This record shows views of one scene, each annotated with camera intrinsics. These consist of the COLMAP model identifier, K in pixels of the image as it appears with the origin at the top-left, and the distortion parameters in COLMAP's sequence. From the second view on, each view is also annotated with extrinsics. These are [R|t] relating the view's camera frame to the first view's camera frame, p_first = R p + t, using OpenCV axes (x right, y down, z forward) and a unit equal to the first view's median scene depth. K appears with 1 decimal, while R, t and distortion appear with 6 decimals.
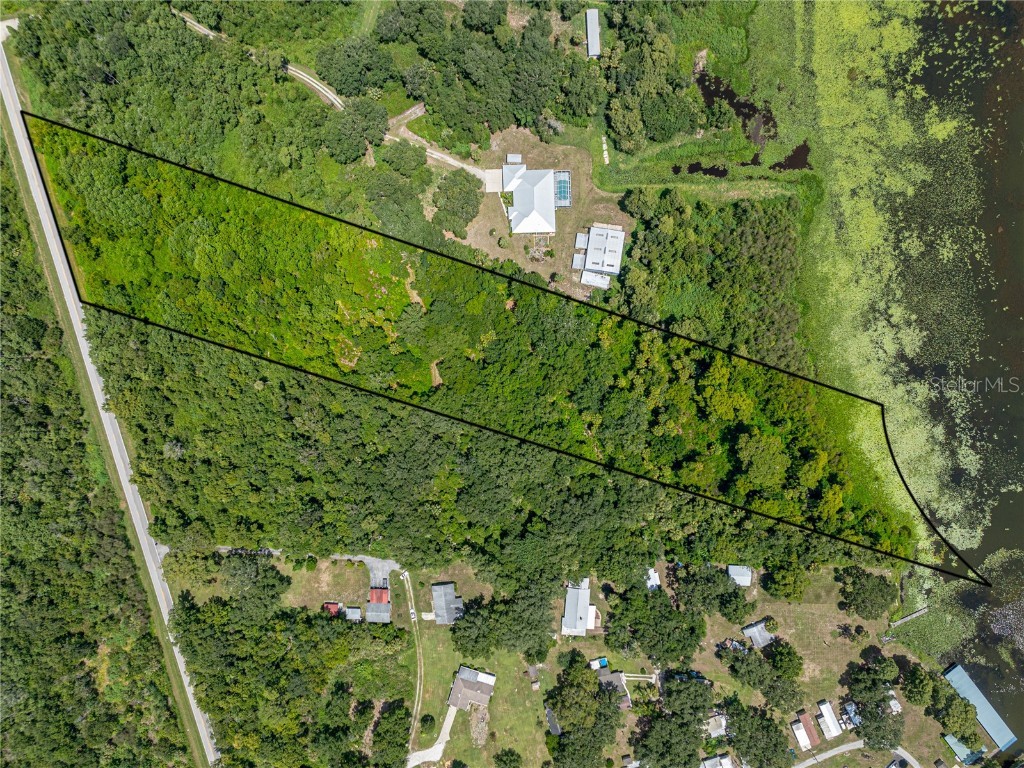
lens RADIAL K [[721.0, 0, 512.0], [0, 721.0, 384.0], [0, 0, 1]] dist [-0.032662, 0.020688]
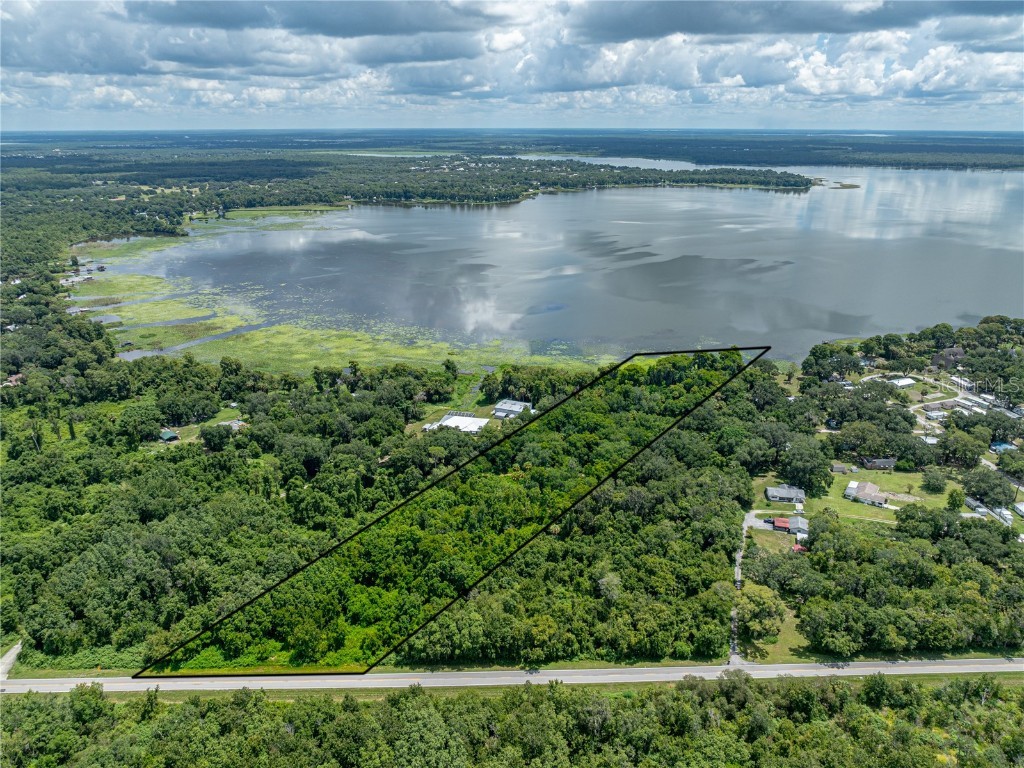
lens RADIAL K [[743.5, 0, 513.5], [0, 743.5, 382.7], [0, 0, 1]] dist [-0.032853, 0.017810]
pose [[0.267032, -0.317489, 0.909887, -1.154839], [0.963668, 0.093944, -0.250036, 0.170876], [-0.006095, 0.943597, 0.331040, 0.465519]]
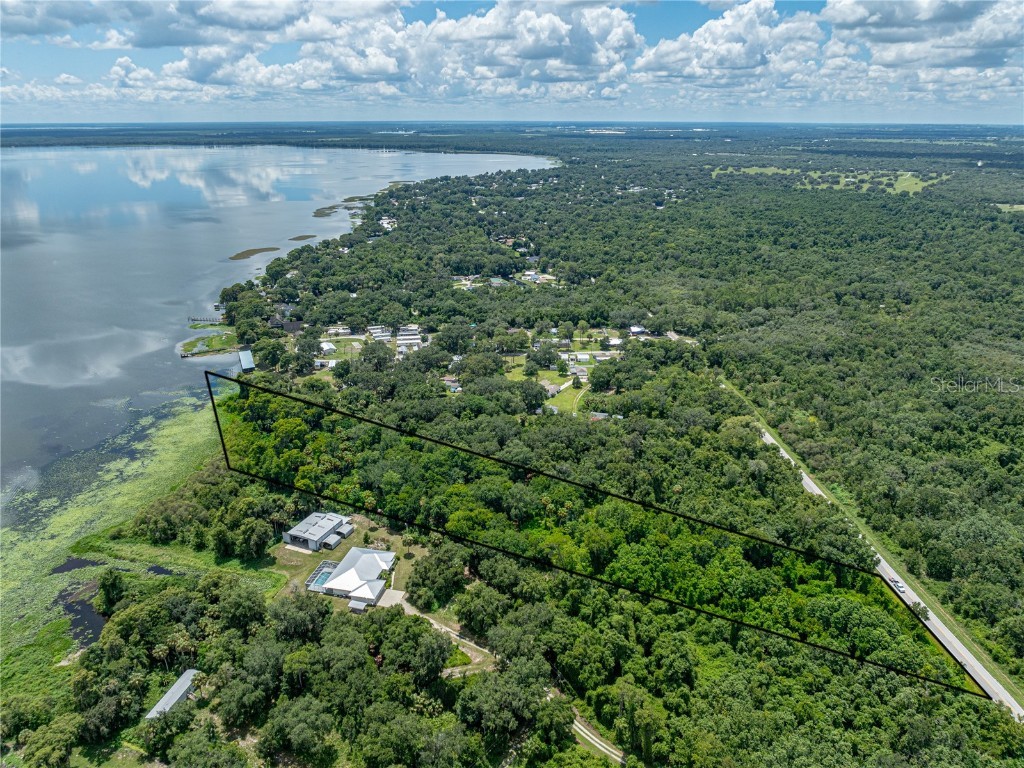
lens RADIAL K [[719.6, 0, 513.2], [0, 719.6, 386.5], [0, 0, 1]] dist [-0.023564, 0.009913]
pose [[-0.969209, -0.086010, 0.230728, -0.337070], [0.246237, -0.337055, 0.908714, -0.929161], [-0.000391, 0.937548, 0.347856, 0.469687]]
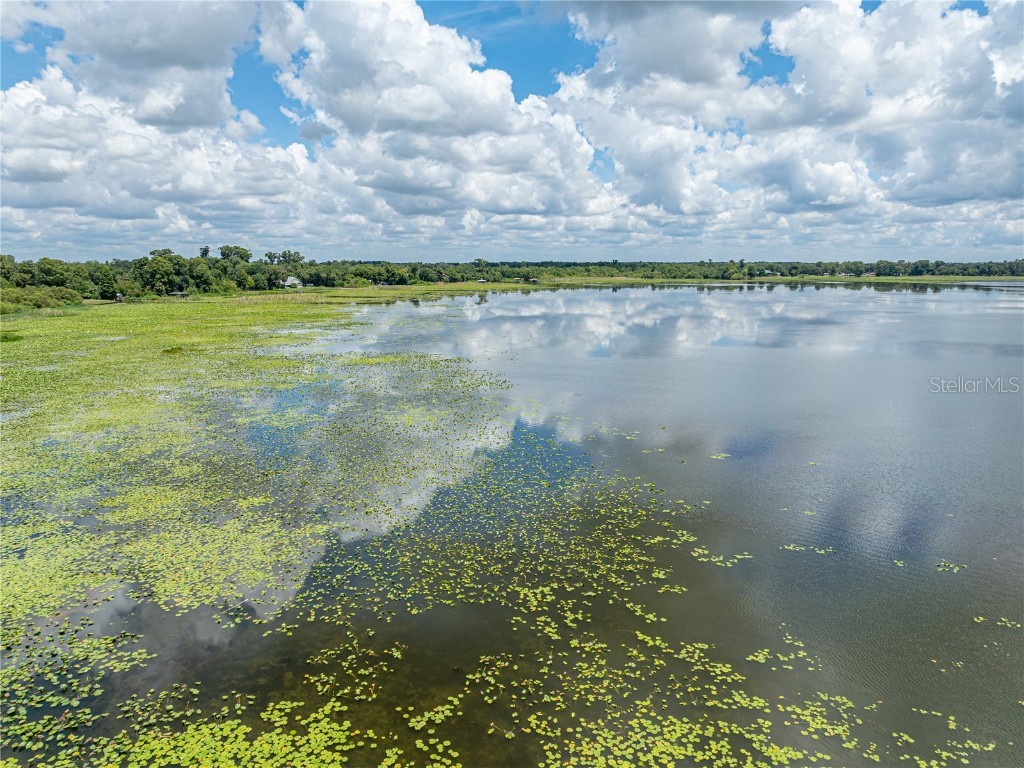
lens RADIAL K [[732.0, 0, 514.3], [0, 732.0, 386.5], [0, 0, 1]] dist [-0.033825, 0.021462]
pose [[0.972523, -0.036036, 0.230001, 0.583745], [0.232793, 0.161304, -0.959056, 0.085503], [-0.002540, 0.986247, 0.165260, 0.943859]]
